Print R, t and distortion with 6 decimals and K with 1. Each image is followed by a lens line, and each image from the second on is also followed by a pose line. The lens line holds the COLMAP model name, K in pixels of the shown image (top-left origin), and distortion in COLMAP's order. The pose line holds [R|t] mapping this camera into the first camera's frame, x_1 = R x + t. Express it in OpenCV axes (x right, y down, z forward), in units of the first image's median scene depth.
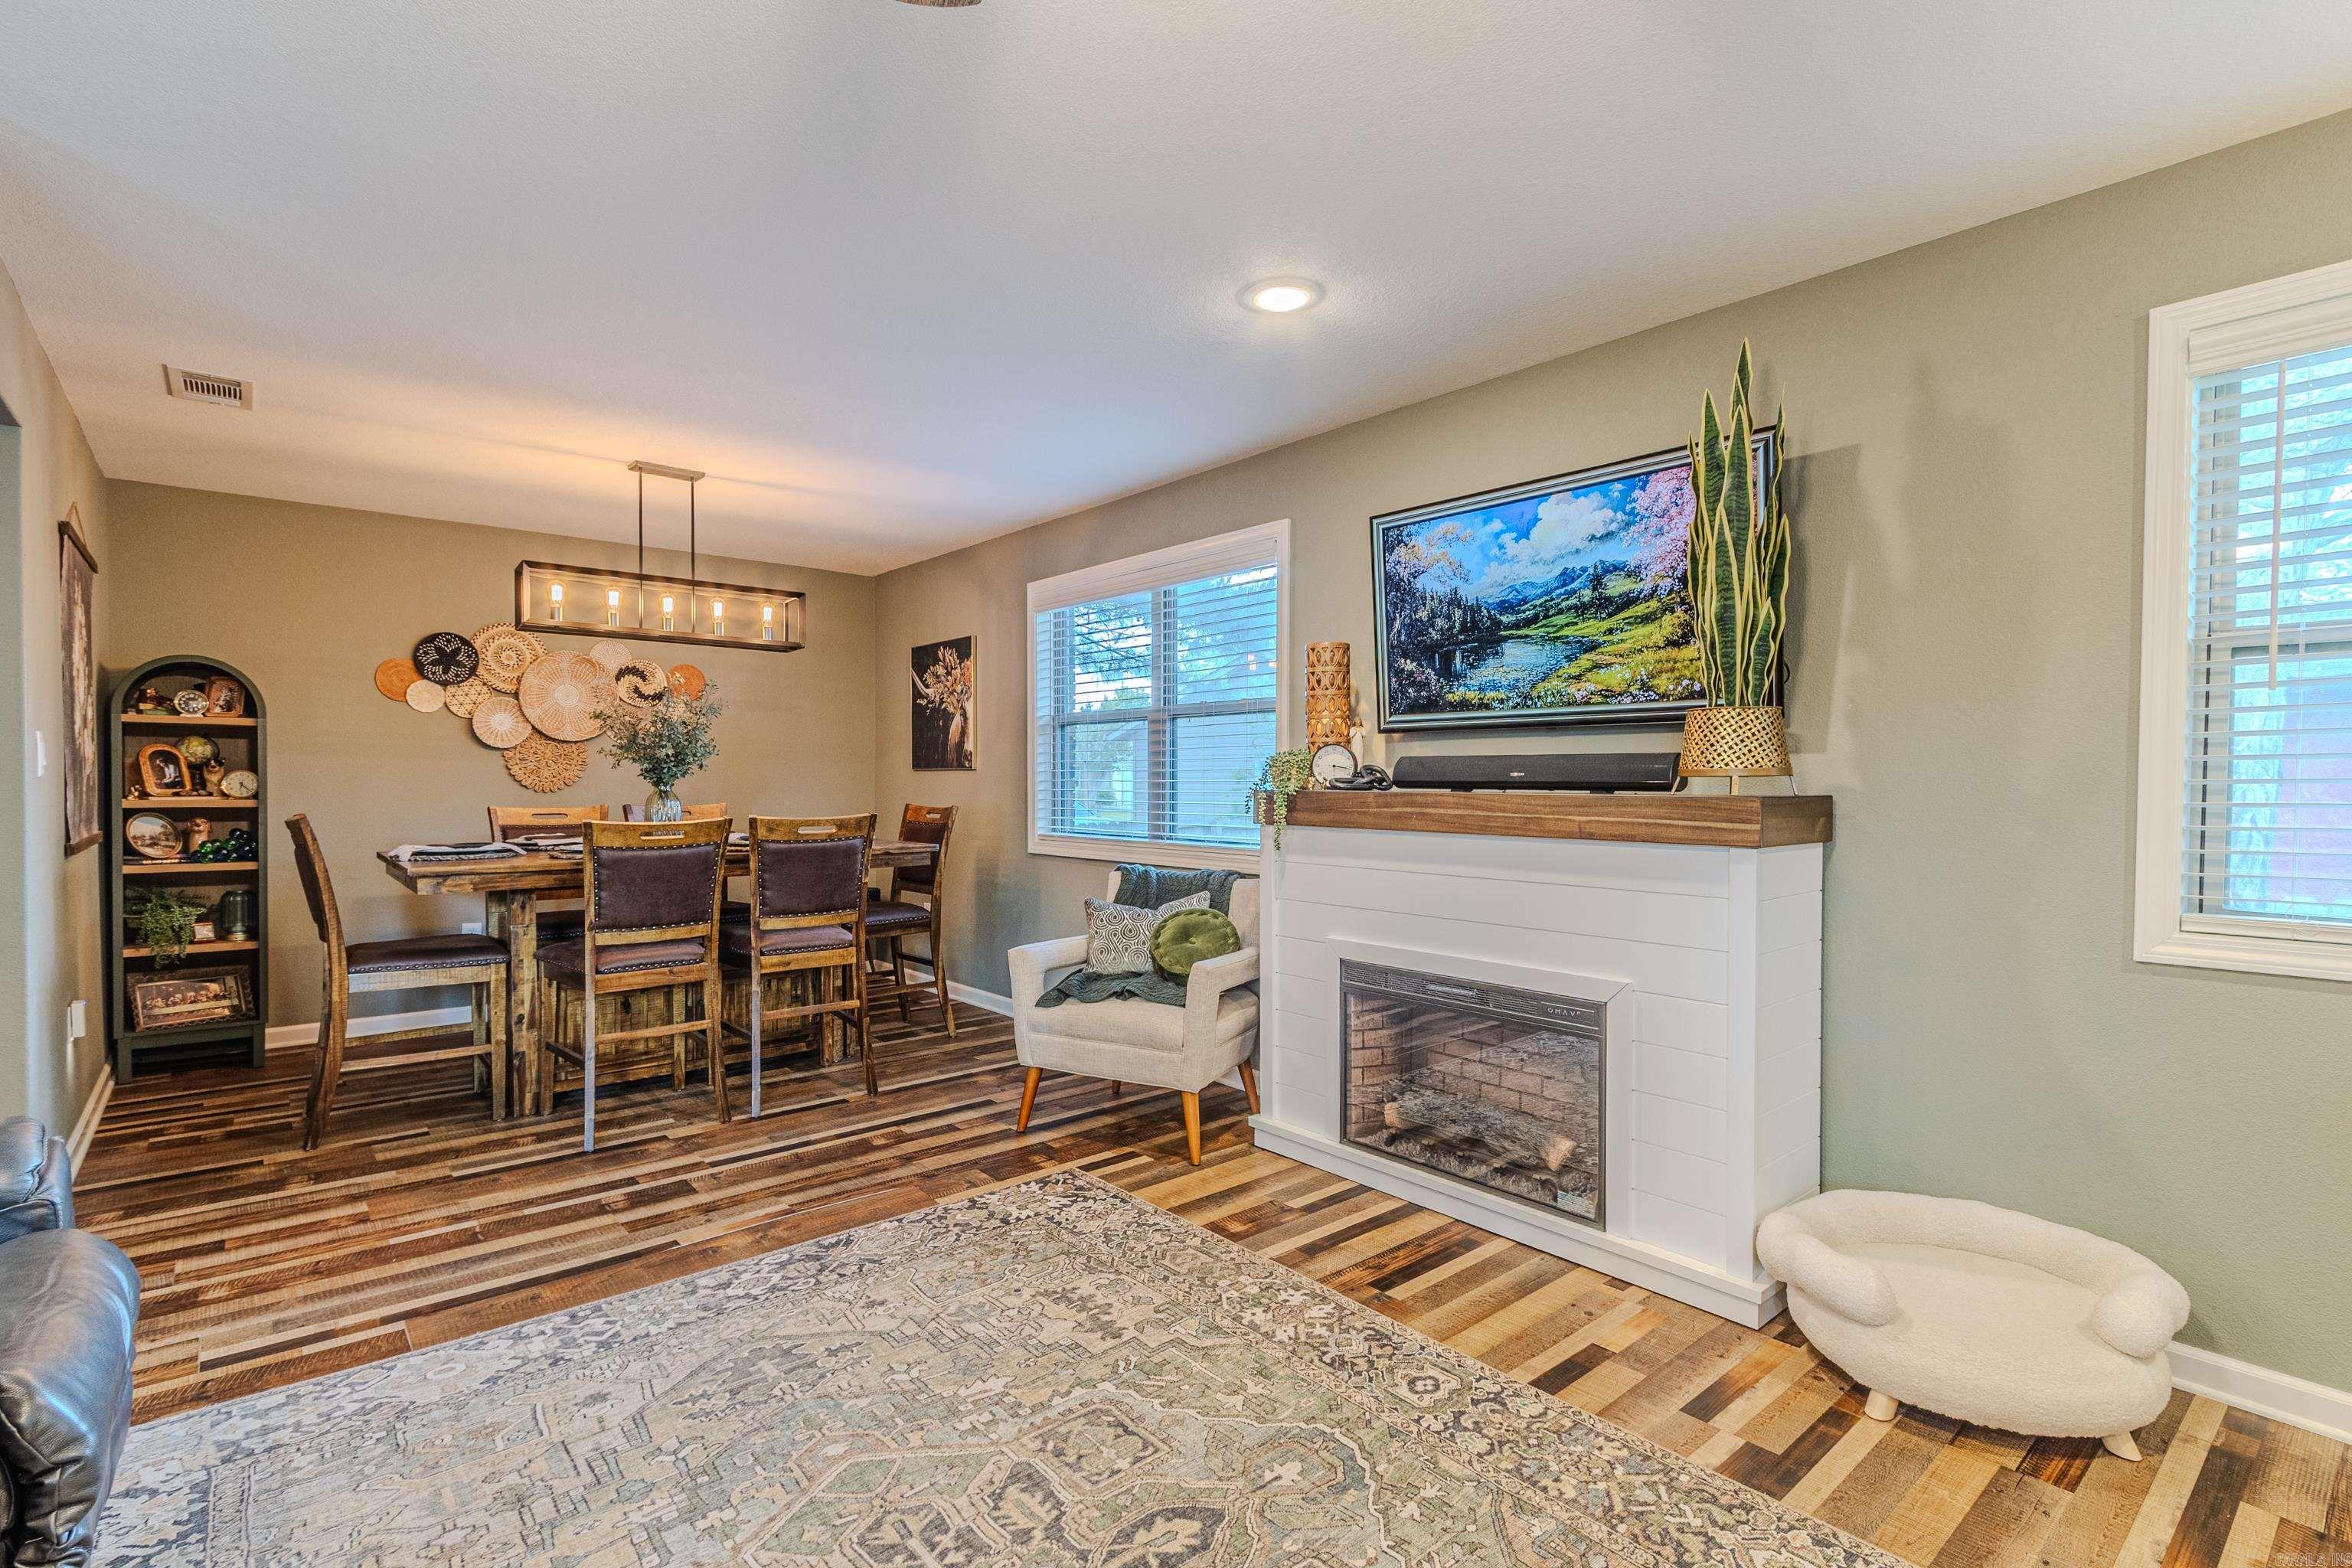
lens RADIAL K [[1087.7, 0, 1173.8], [0, 1087.7, 794.0], [0, 0, 1]] dist [0.000018, 0.000021]
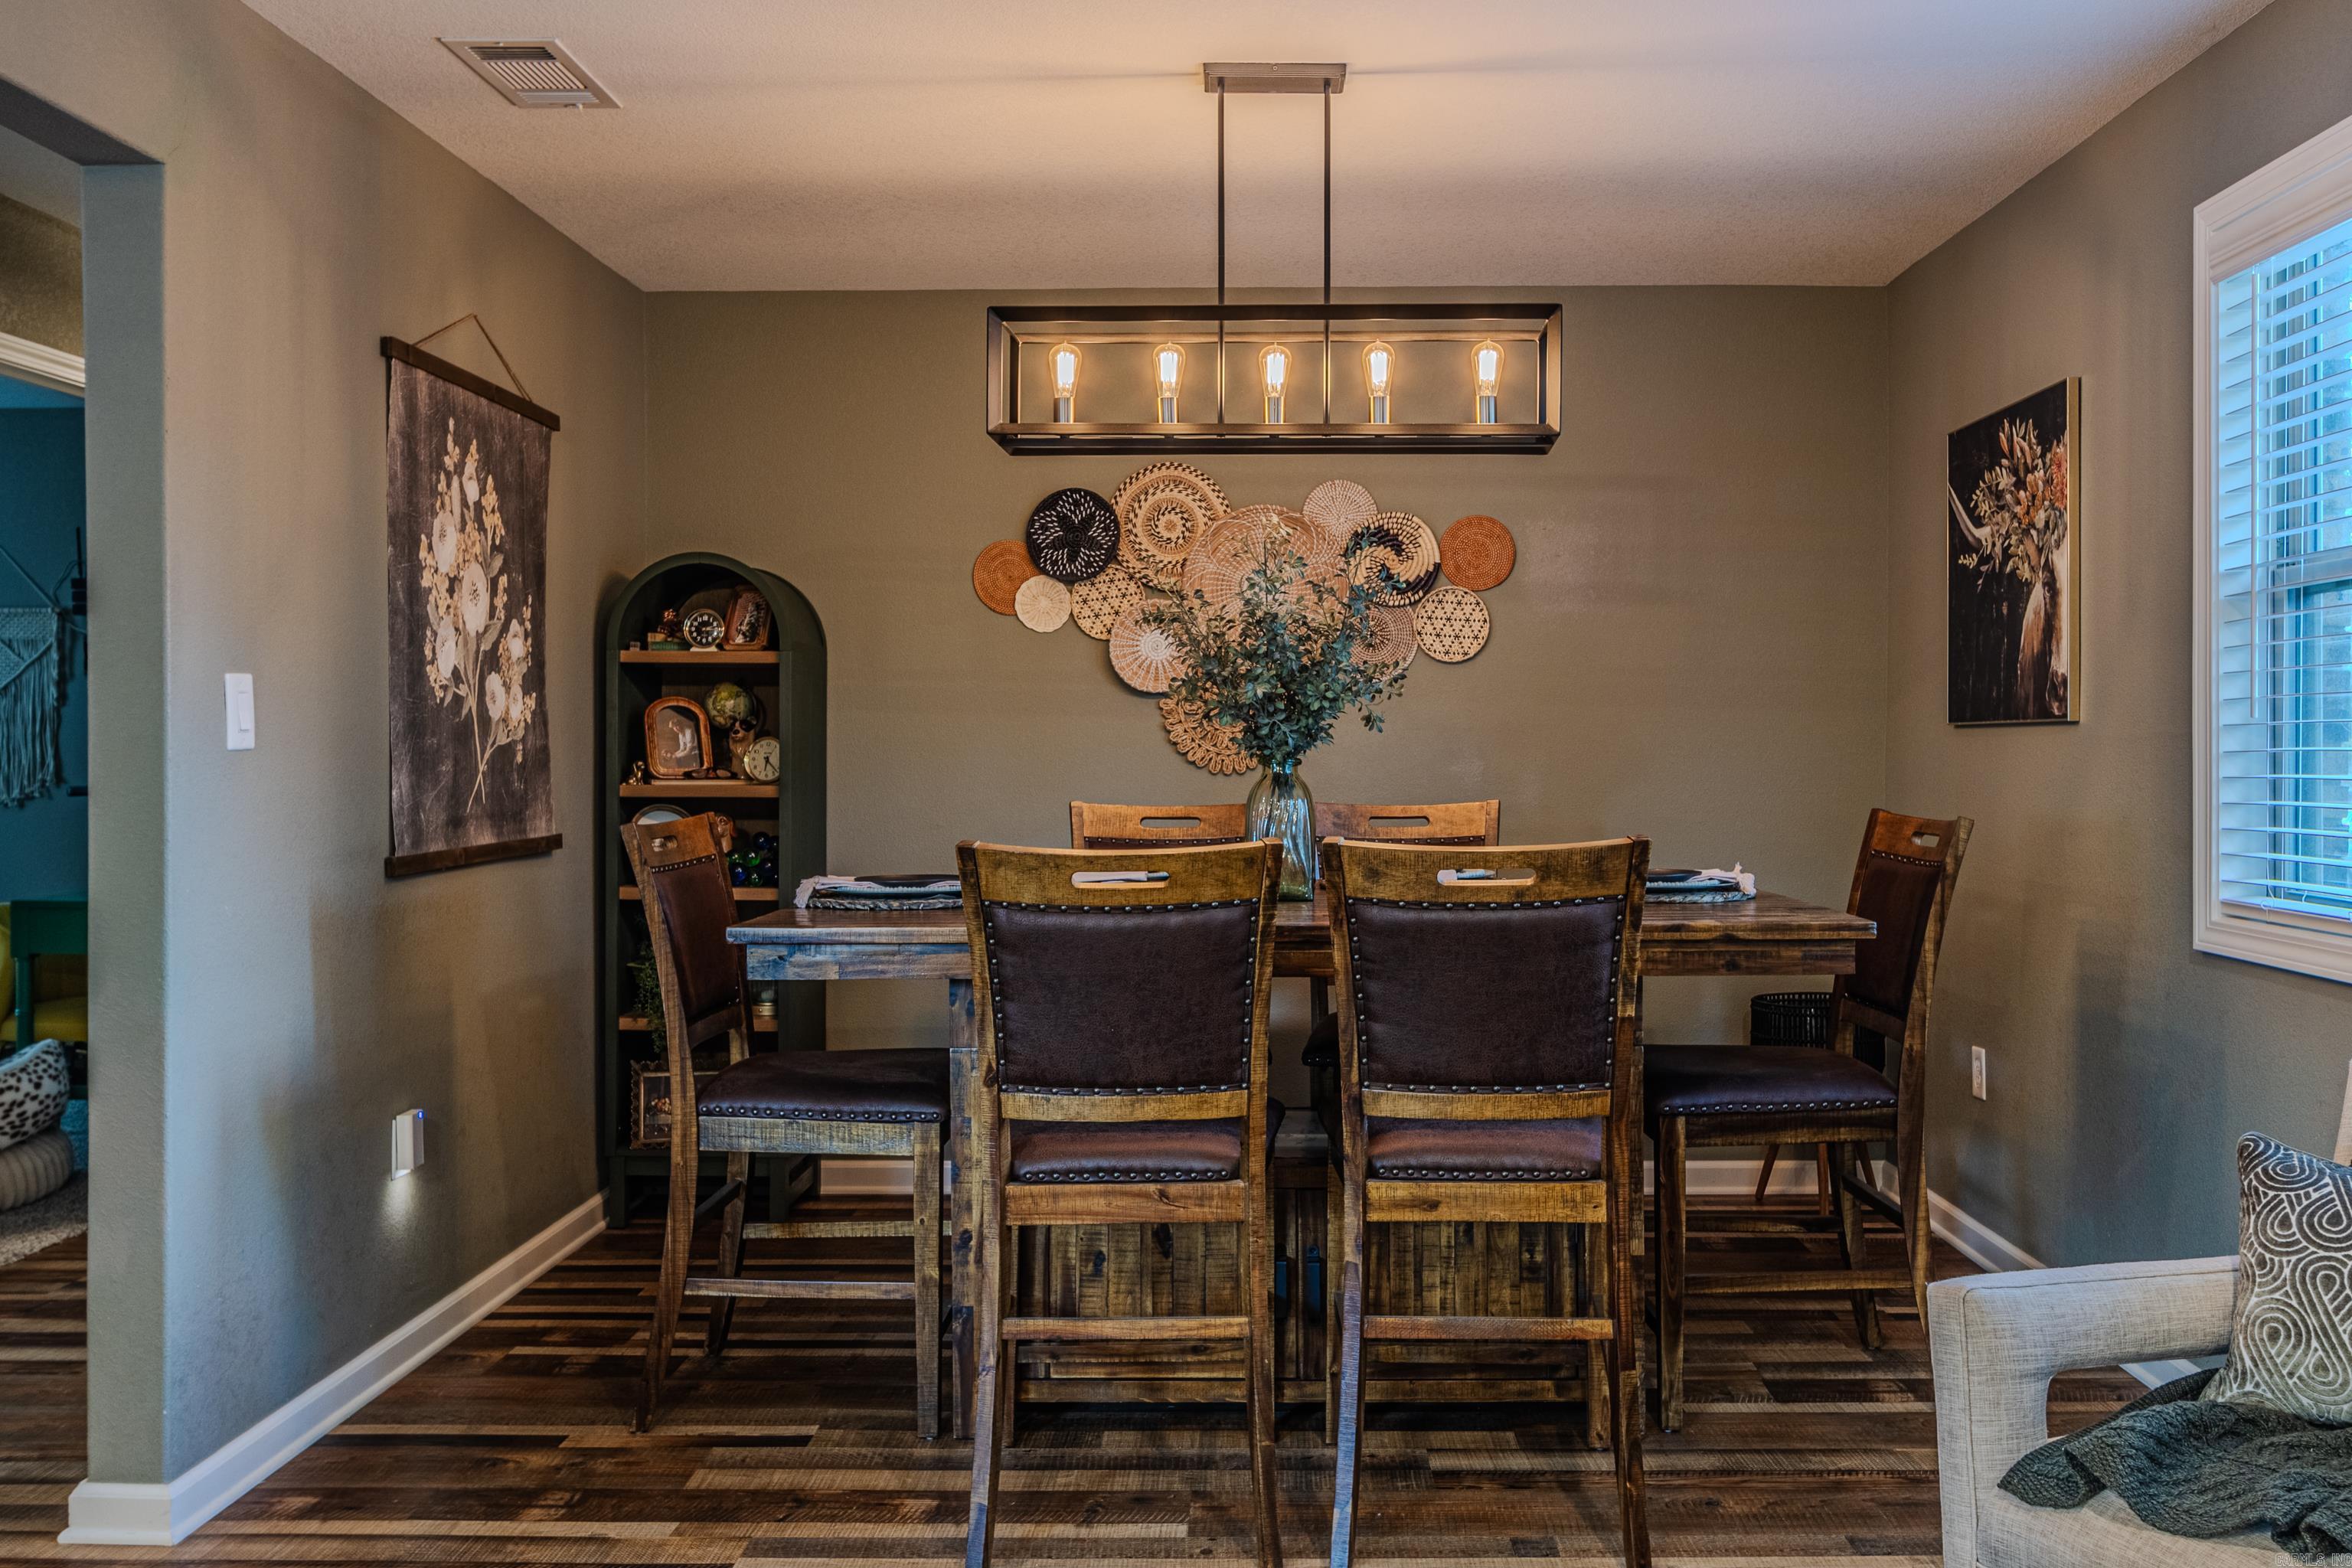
lens RADIAL K [[1985.5, 0, 1179.6], [0, 1985.5, 767.0], [0, 0, 1]] dist [0.005721, -0.004348]
pose [[0.760193, 0.002755, -0.649691, 0.045605], [-0.005229, 0.999985, -0.001878, -0.004417], [0.649676, 0.004825, 0.760196, 0.321490]]
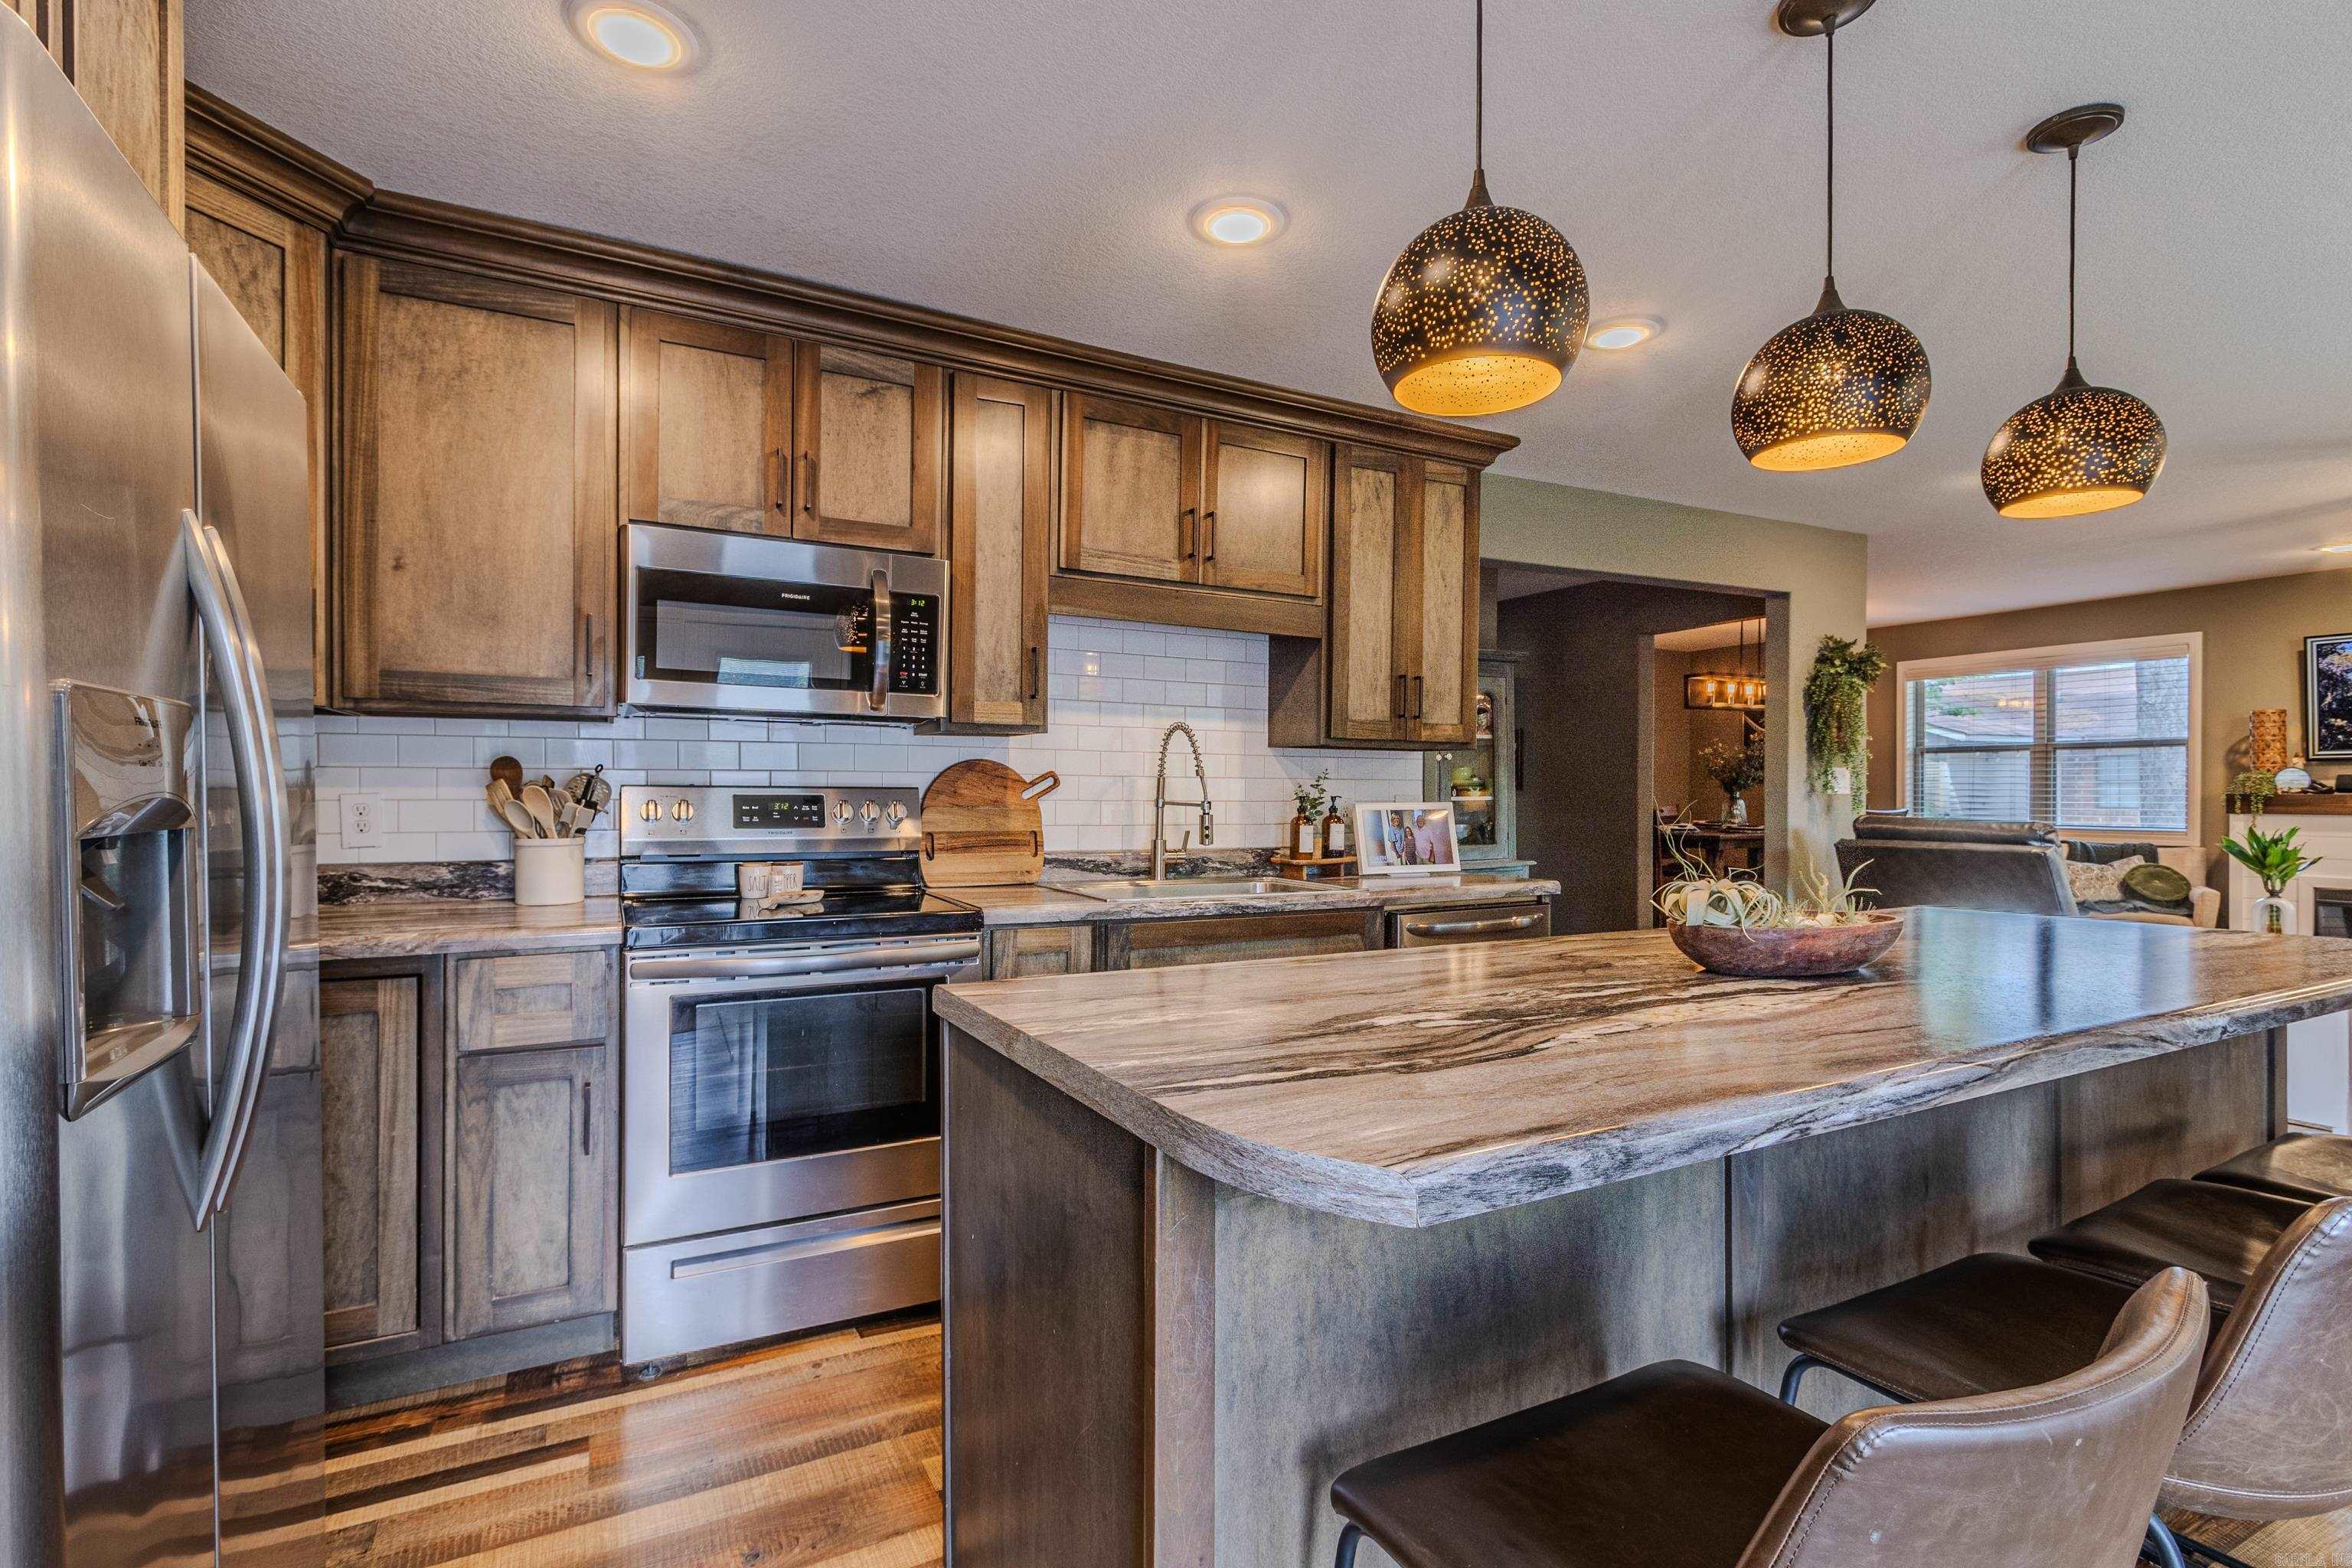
lens RADIAL K [[1087.7, 0, 1173.8], [0, 1087.7, 794.0], [0, 0, 1]] dist [0.000018, 0.000021]
pose [[0.981340, 0.000337, -0.192280, -0.980607], [-0.003464, 0.999867, -0.015927, 0.024670], [0.192249, 0.016296, 0.981211, -0.822815]]
